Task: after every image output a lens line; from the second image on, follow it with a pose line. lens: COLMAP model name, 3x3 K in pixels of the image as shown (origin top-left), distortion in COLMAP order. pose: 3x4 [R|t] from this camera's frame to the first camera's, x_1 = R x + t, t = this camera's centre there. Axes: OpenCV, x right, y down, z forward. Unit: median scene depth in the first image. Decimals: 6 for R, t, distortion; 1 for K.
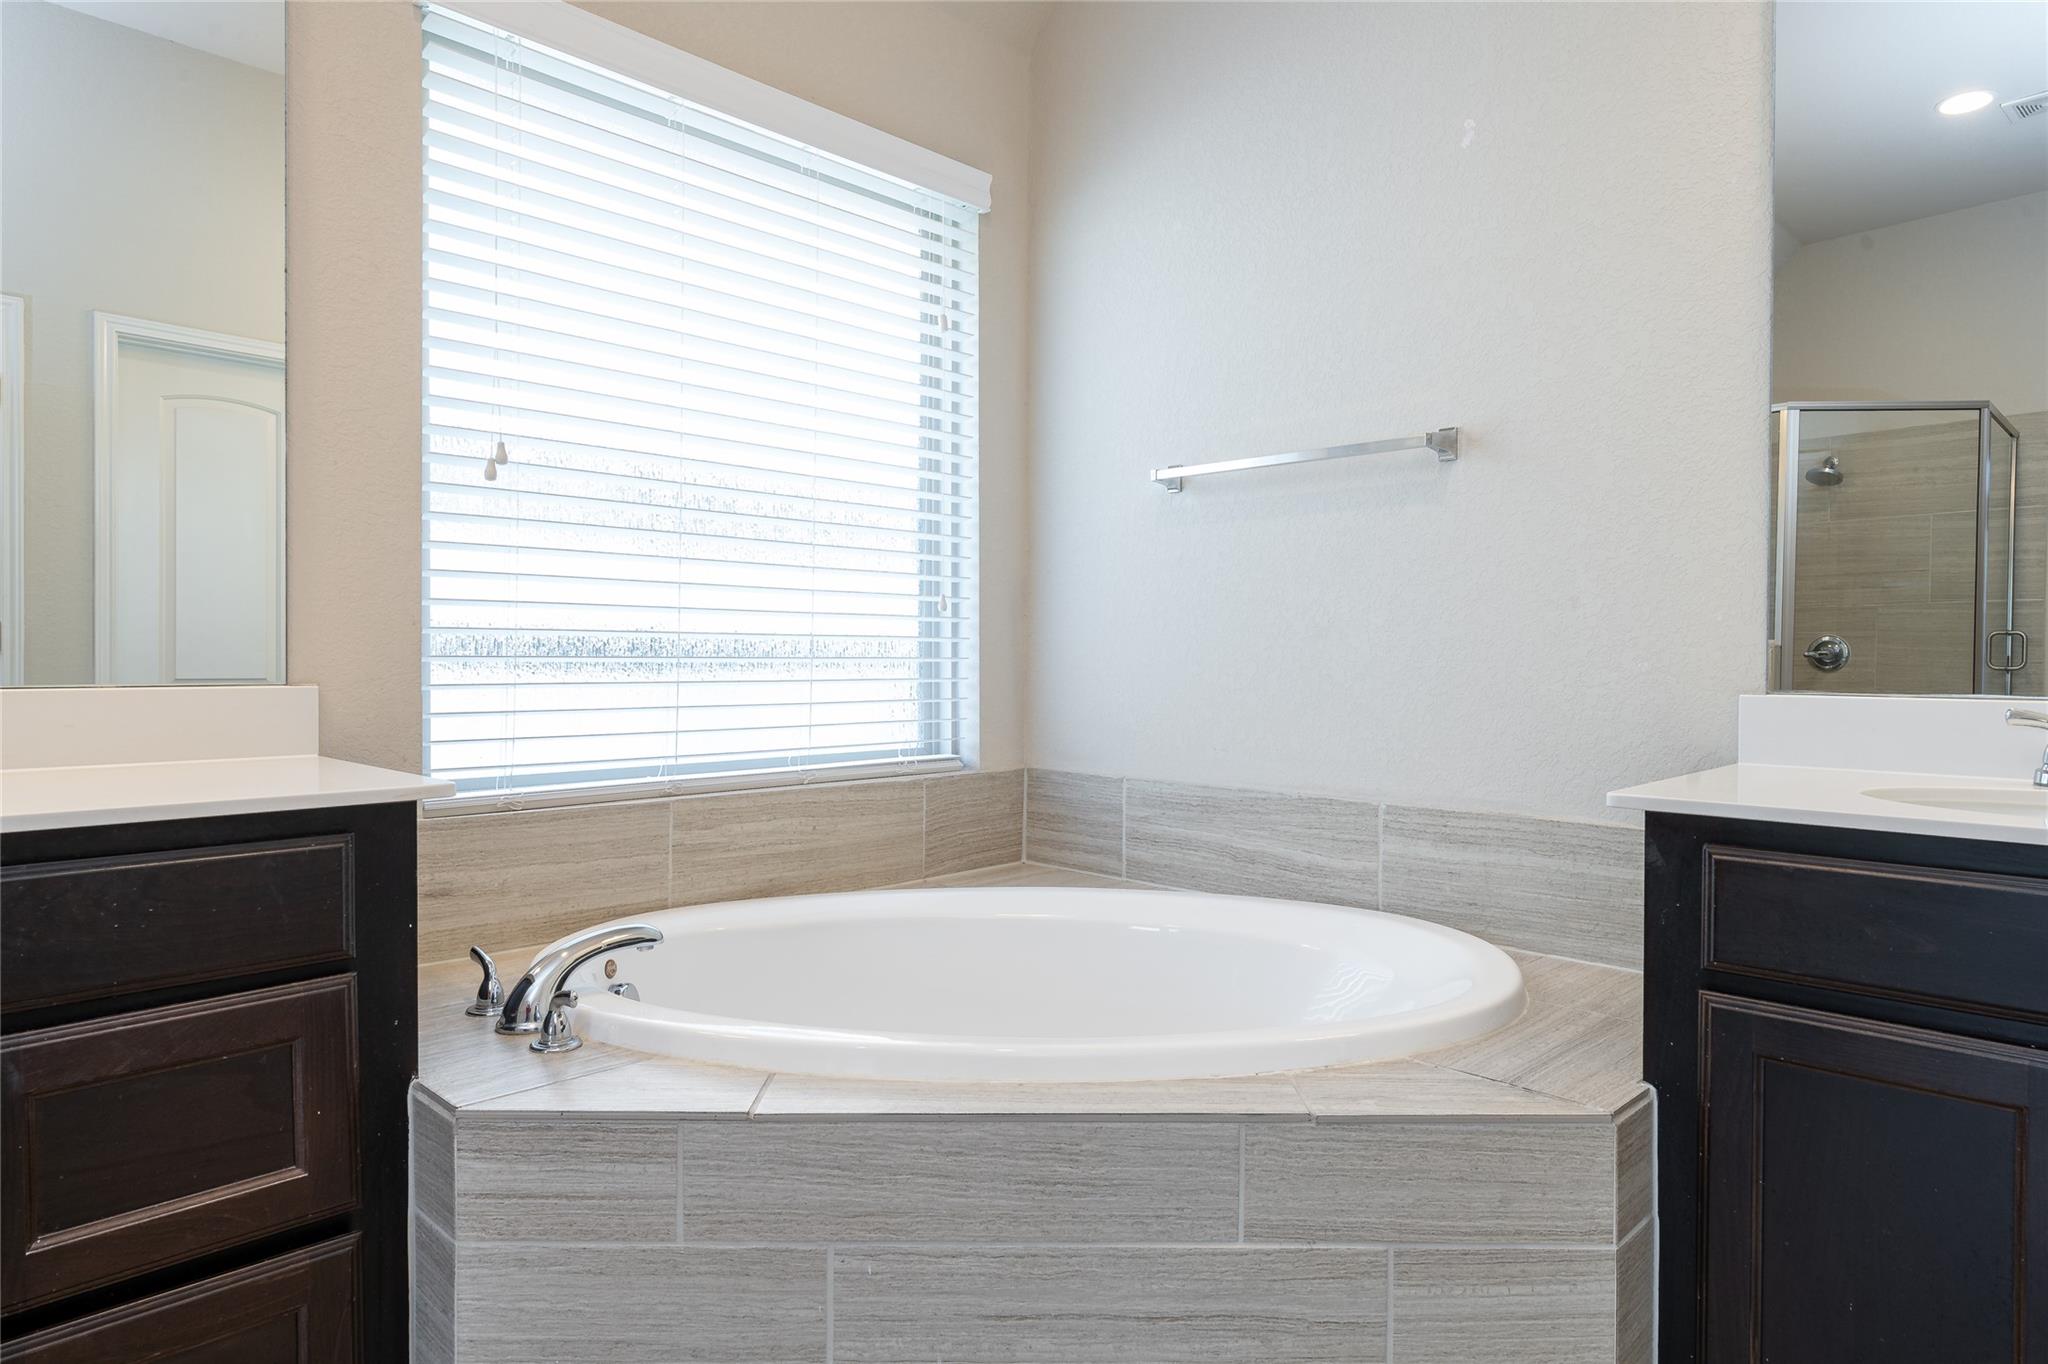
lens RADIAL K [[1184.7, 0, 1024.3], [0, 1184.7, 671.8], [0, 0, 1]] dist [-0.013203, 0.016851]
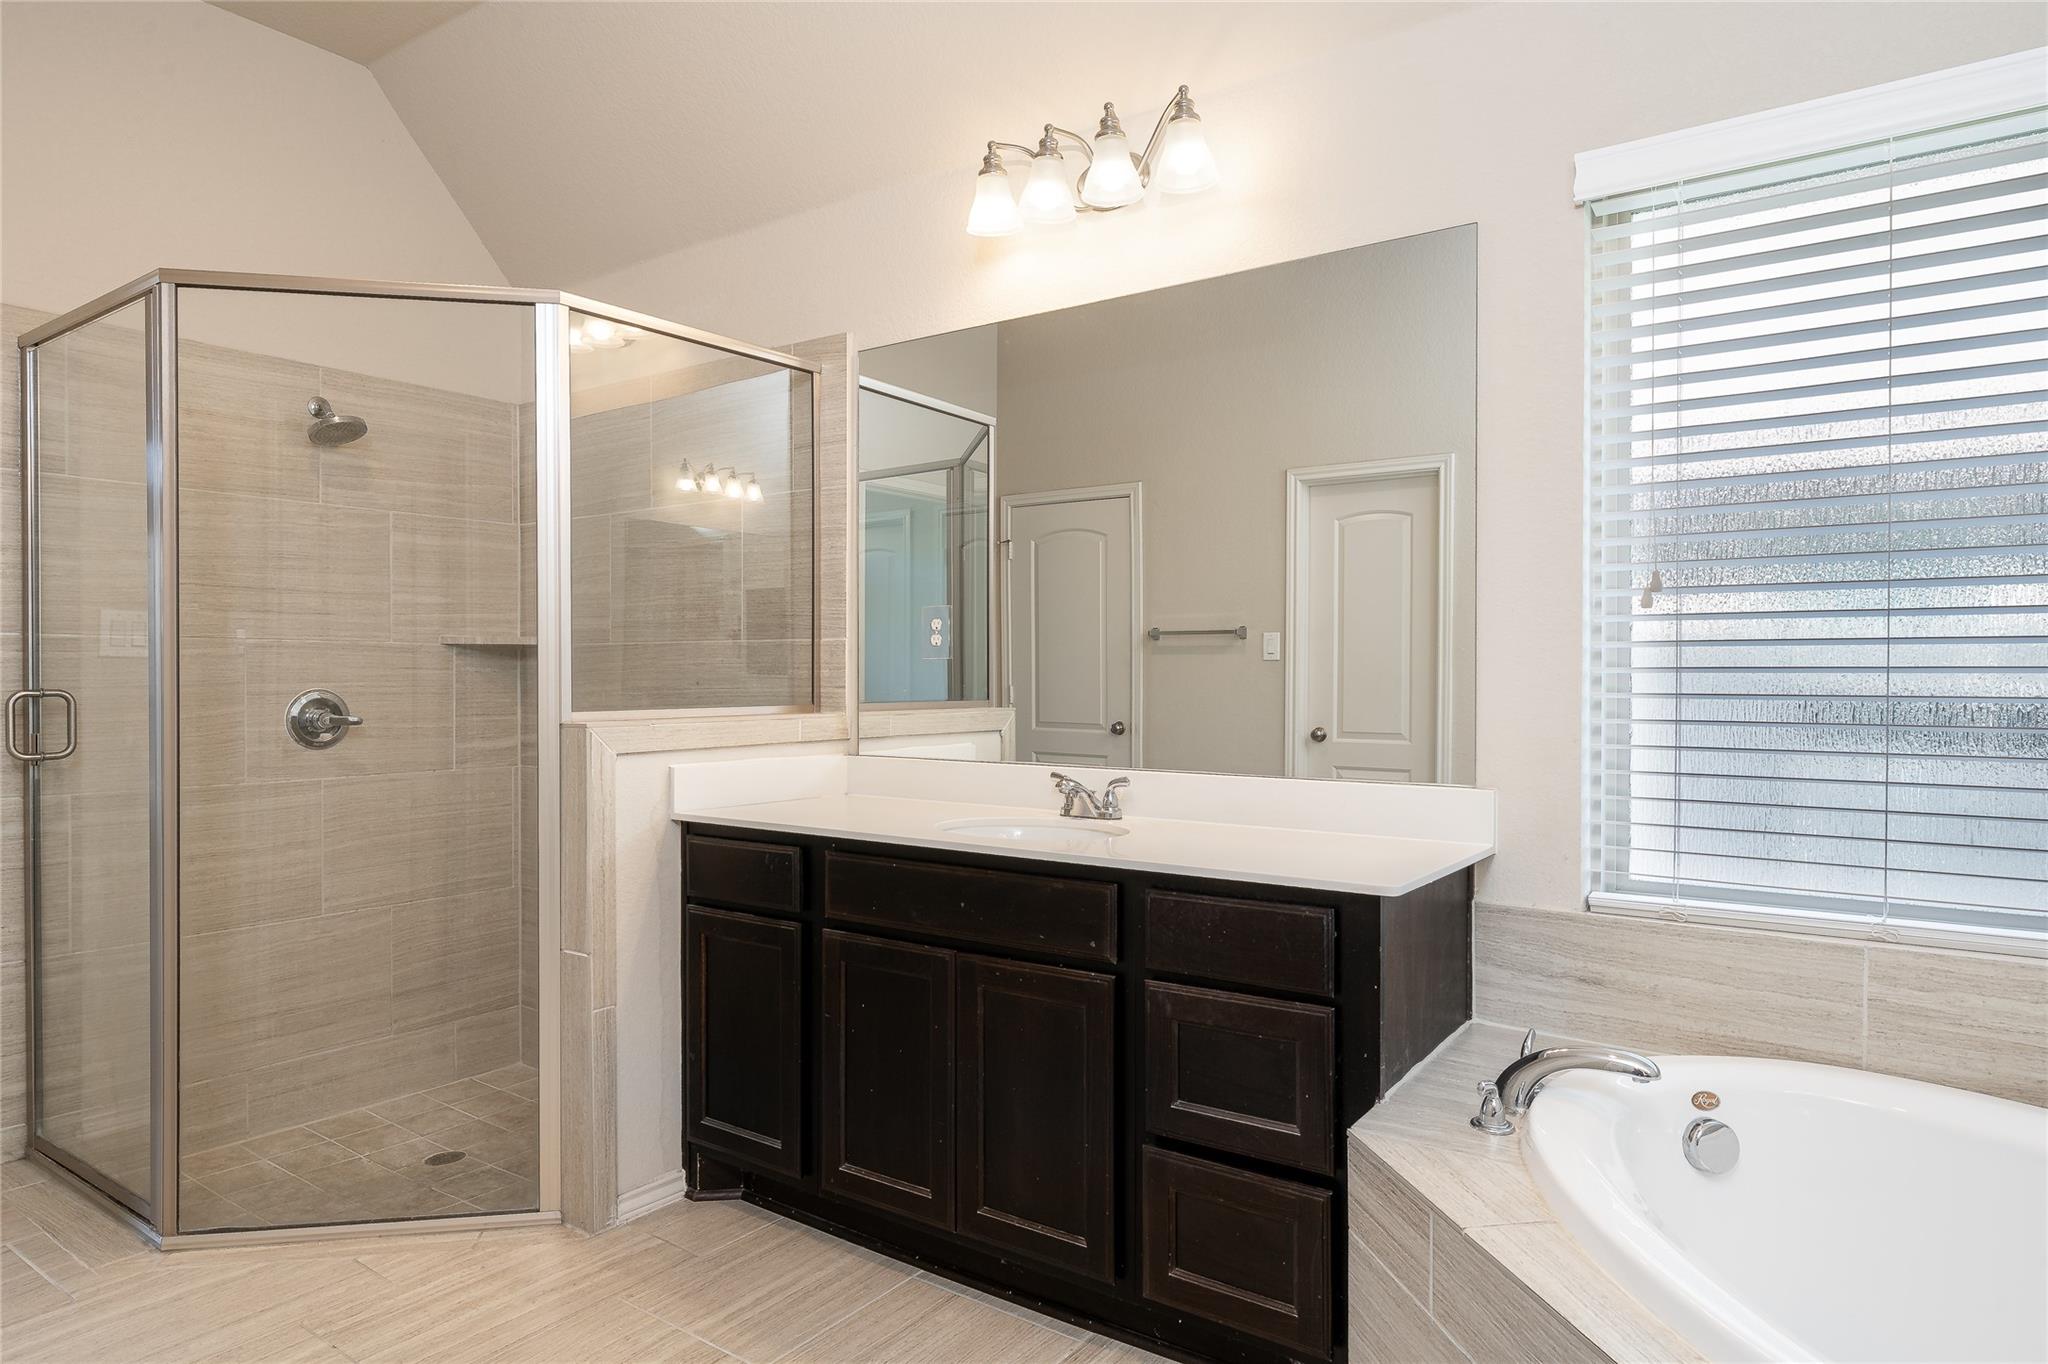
lens RADIAL K [[1207.9, 0, 1024.0], [0, 1207.9, 682.0], [0, 0, 1]] dist [0.005914, 0.001045]
pose [[0.163383, 0.002025, -0.986561, 0.517742], [-0.011169, 0.999938, 0.000203, -0.085770], [0.986499, 0.010986, 0.163396, 0.254487]]
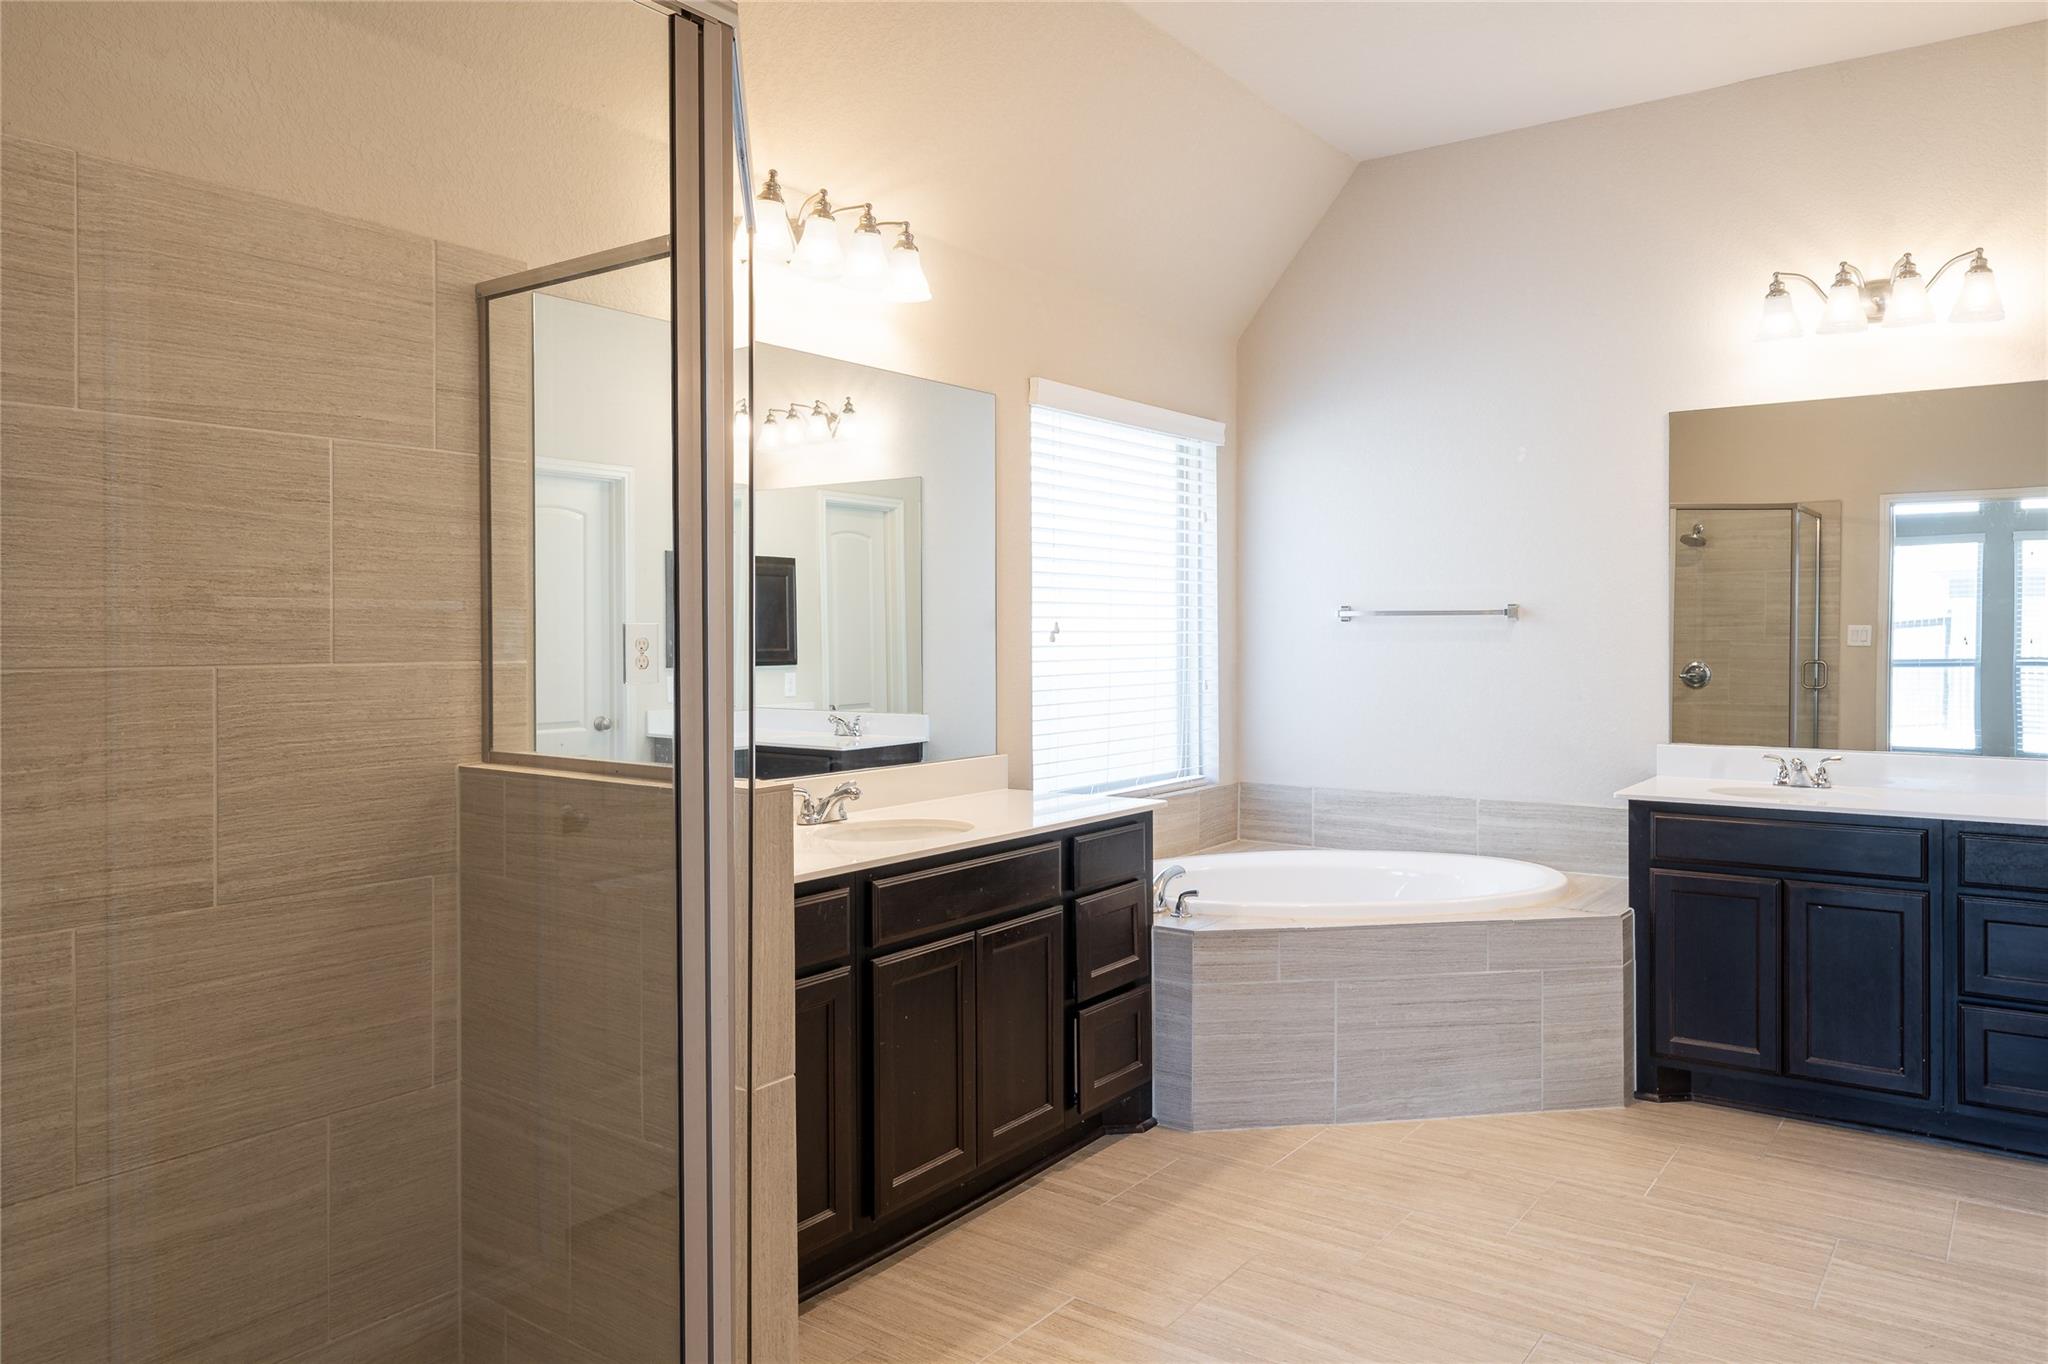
lens RADIAL K [[1389.8, 0, 1023.6], [0, 1389.8, 641.8], [0, 0, 1]] dist [0.003545, -0.000551]
pose [[0.989343, -0.009475, 0.145297, -0.794118], [0.010210, 0.999939, -0.004312, -0.147932], [-0.145247, 0.005749, 0.989379, -1.179200]]
